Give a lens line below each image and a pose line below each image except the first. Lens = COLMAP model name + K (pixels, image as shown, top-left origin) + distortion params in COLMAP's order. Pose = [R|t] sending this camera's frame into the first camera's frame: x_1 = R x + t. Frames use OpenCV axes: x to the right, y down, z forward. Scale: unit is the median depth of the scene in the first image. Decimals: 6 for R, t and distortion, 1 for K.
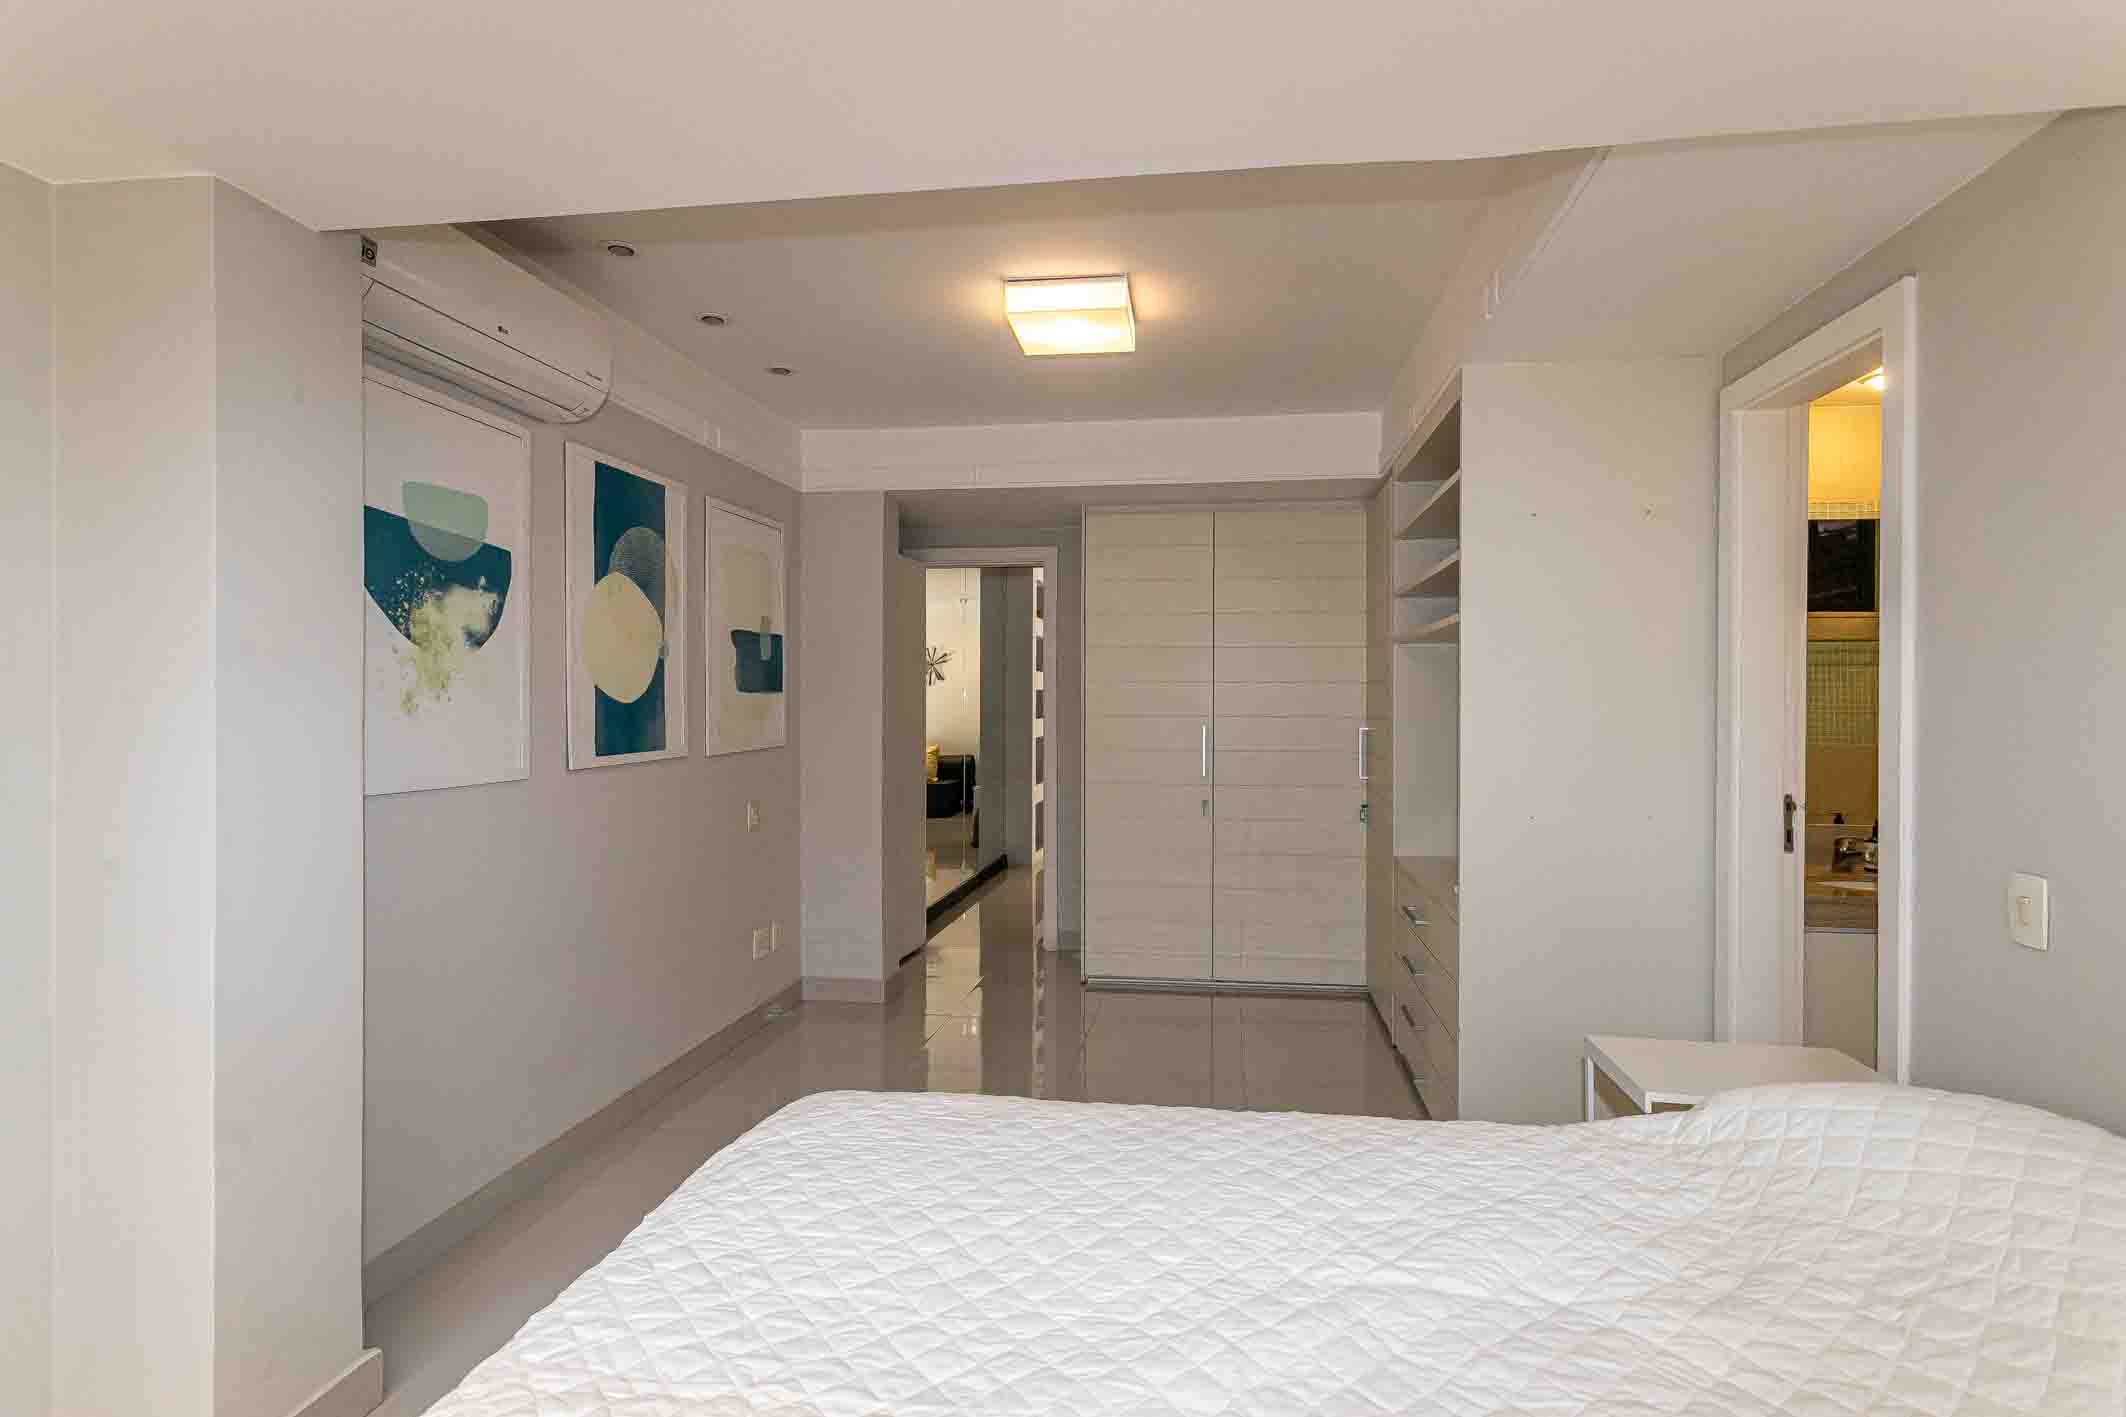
lens RADIAL K [[997.4, 0, 1063.0], [0, 997.4, 708.5], [0, 0, 1]] dist [0.000939, 0.000207]
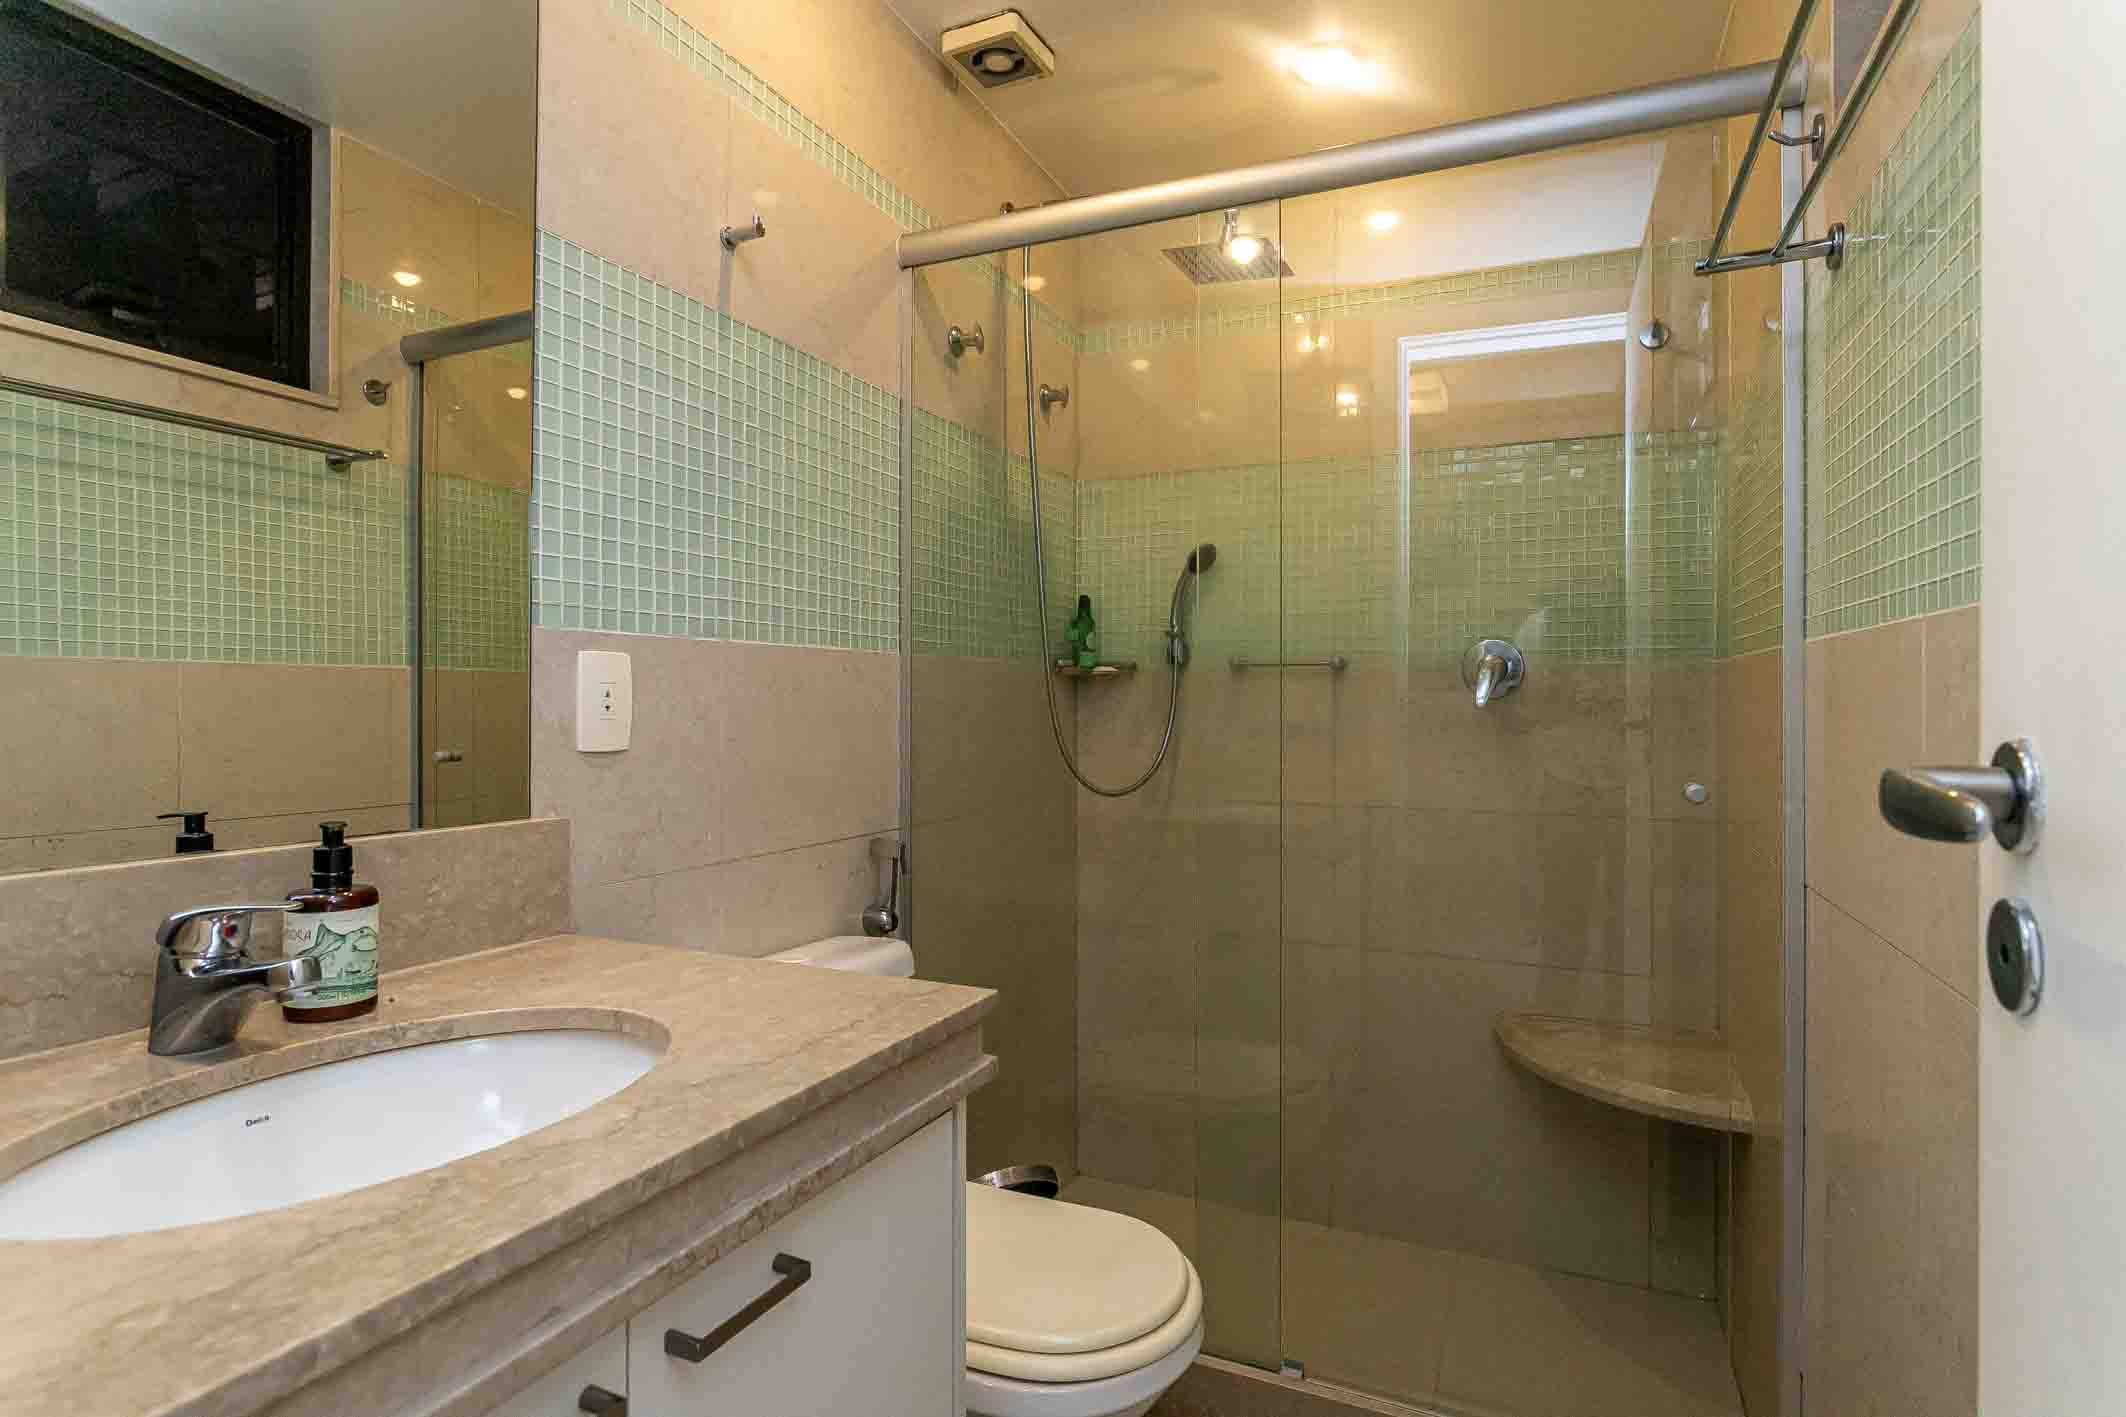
lens RADIAL K [[1054.1, 0, 1063.0], [0, 1054.1, 708.5], [0, 0, 1]] dist [-0.000522, 0.000032]
pose [[0.271317, 0.002747, 0.962486, 0.400887], [0.003708, 0.999986, -0.003900, 0.055400], [-0.962483, 0.004627, 0.271303, 0.492821]]
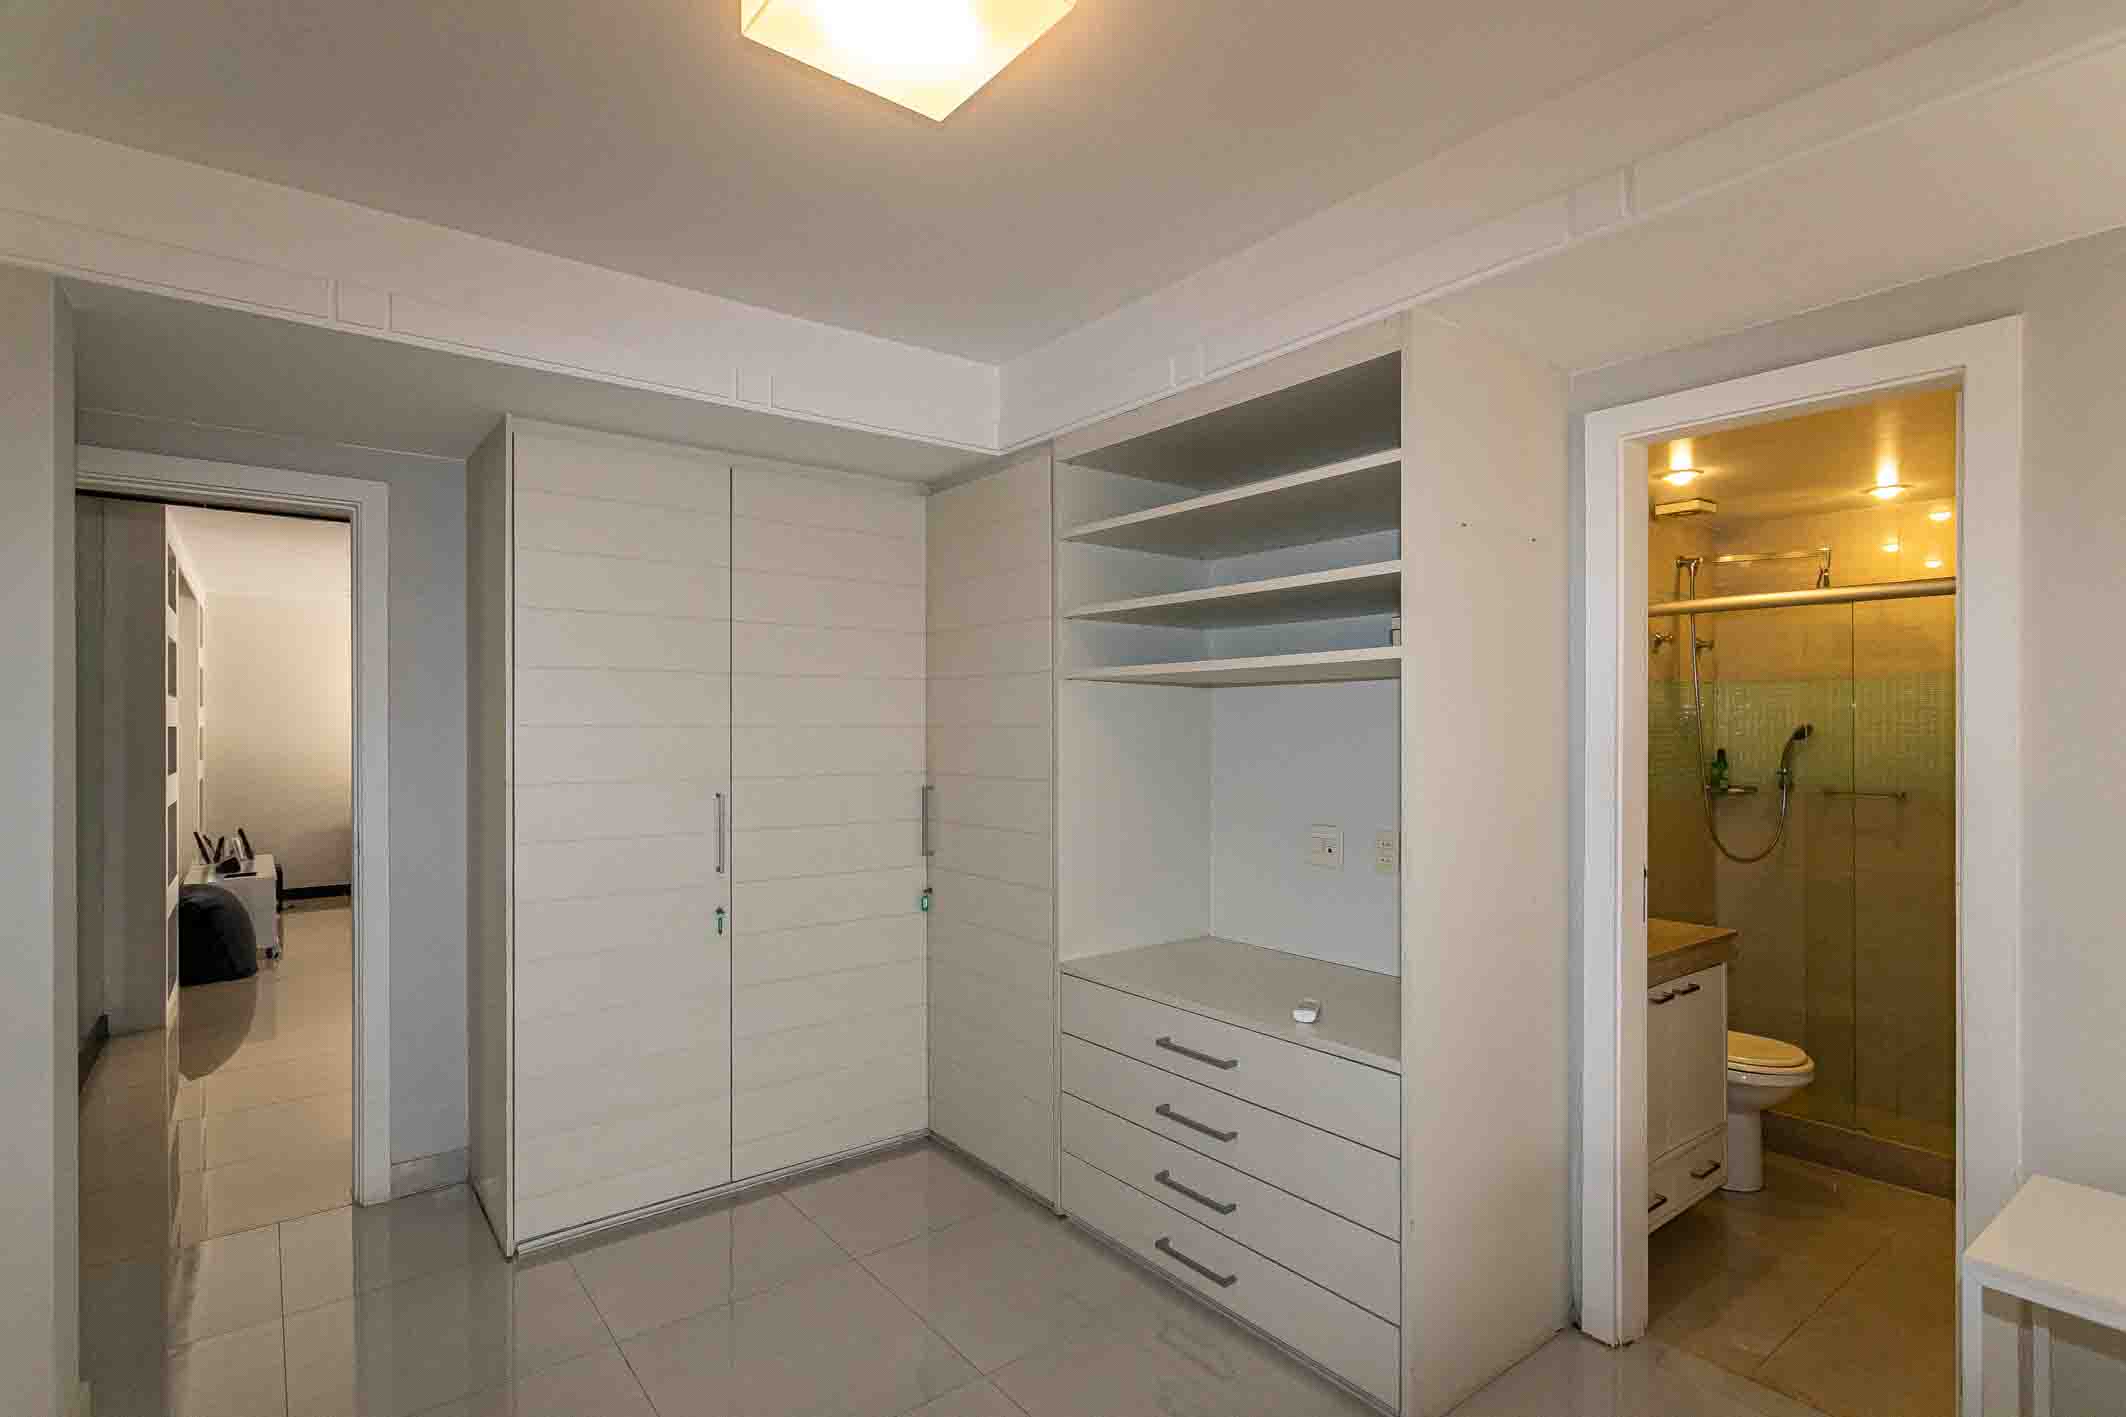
lens RADIAL K [[1035.4, 0, 999.1], [0, 1035.4, 737.5], [0, 0, 1]] dist [-0.003566, -0.000453]
pose [[0.703869, -0.004338, 0.710316, -0.223274], [0.008811, 0.999958, -0.002624, -0.017269], [-0.710275, 0.008106, 0.703878, 0.430071]]
